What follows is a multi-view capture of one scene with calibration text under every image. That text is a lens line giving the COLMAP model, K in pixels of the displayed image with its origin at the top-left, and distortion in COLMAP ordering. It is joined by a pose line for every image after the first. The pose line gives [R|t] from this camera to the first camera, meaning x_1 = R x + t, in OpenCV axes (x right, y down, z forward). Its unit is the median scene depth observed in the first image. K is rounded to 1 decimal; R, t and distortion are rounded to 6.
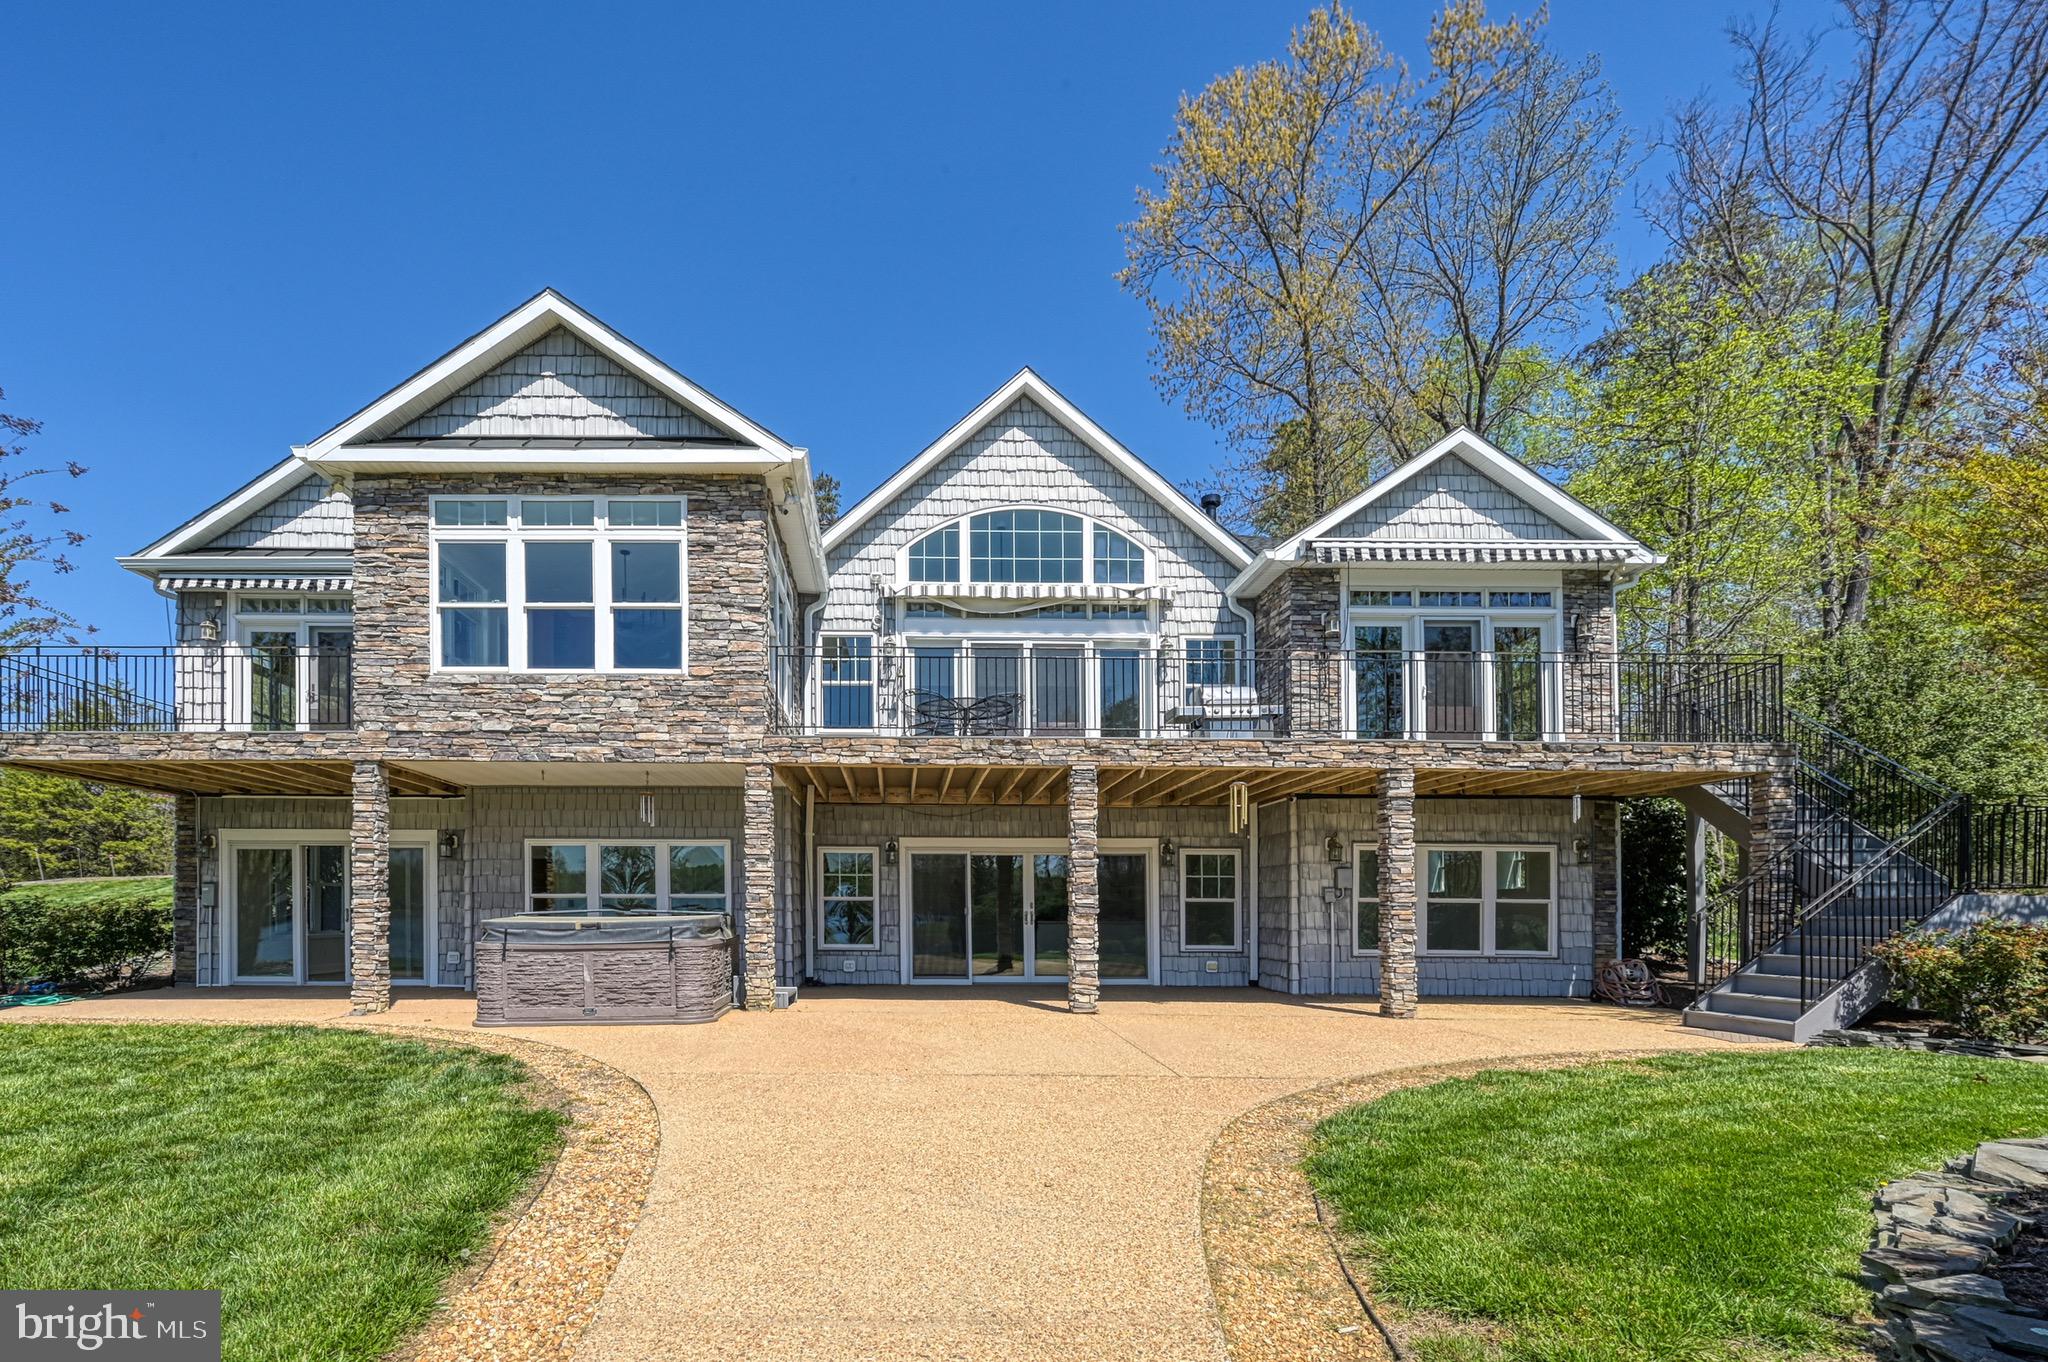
lens RADIAL K [[890.9, 0, 925.2], [0, 890.9, 895.2], [0, 0, 1]] dist [-0.000382, -0.000964]
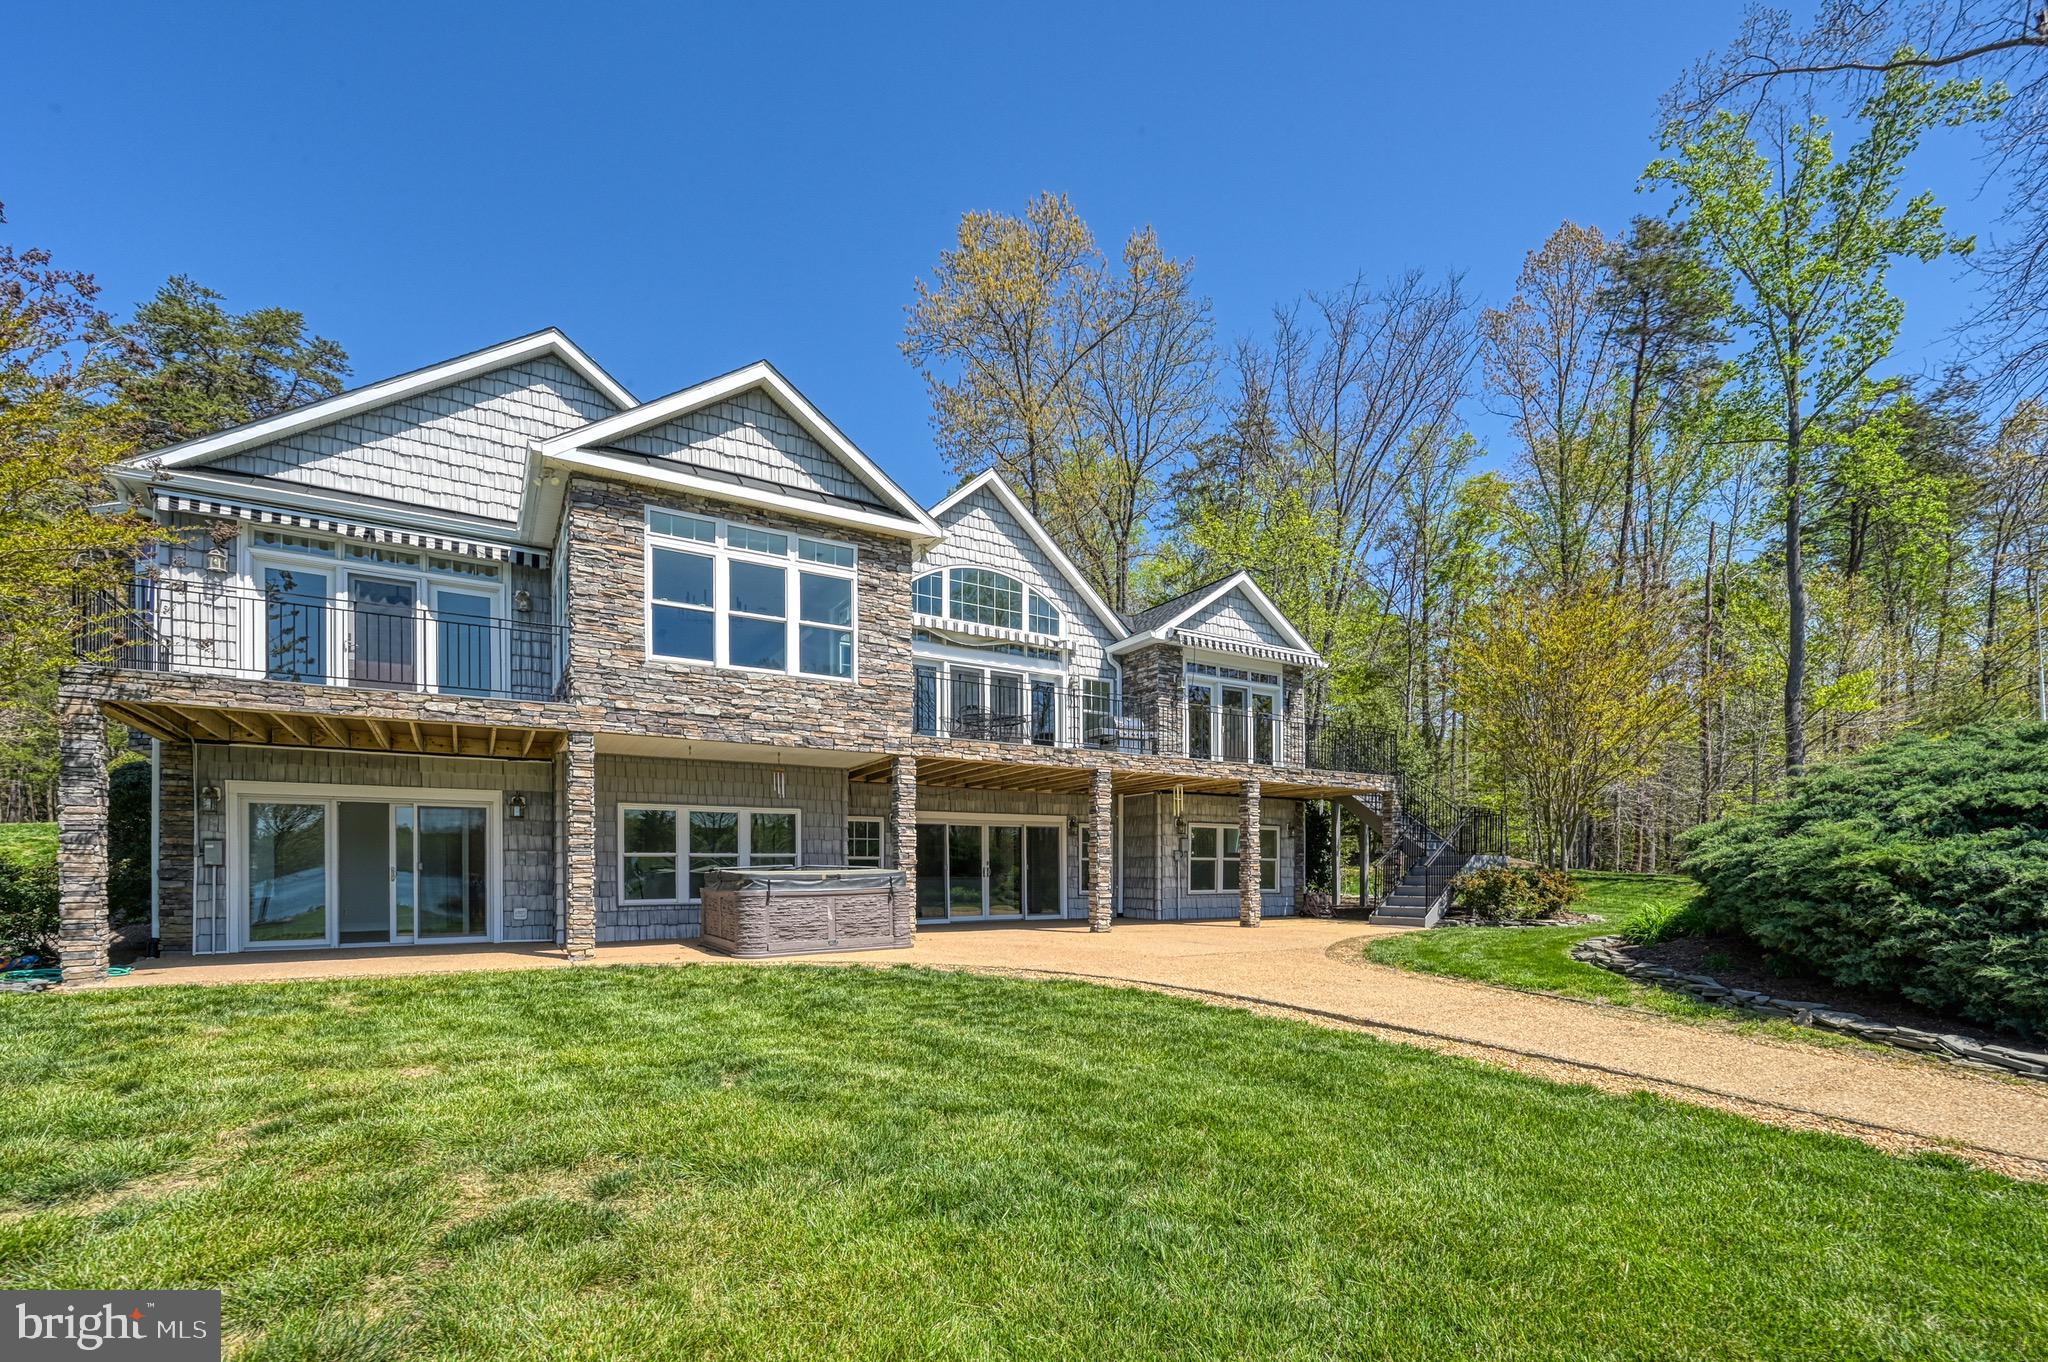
lens RADIAL K [[834.6, 0, 987.8], [0, 834.6, 864.7], [0, 0, 1]] dist [0.000150, -0.000266]
pose [[0.876912, -0.002716, 0.480644, -0.556630], [-0.000212, 0.999982, 0.006038, 0.007044], [-0.480651, -0.005396, 0.876895, -0.129115]]
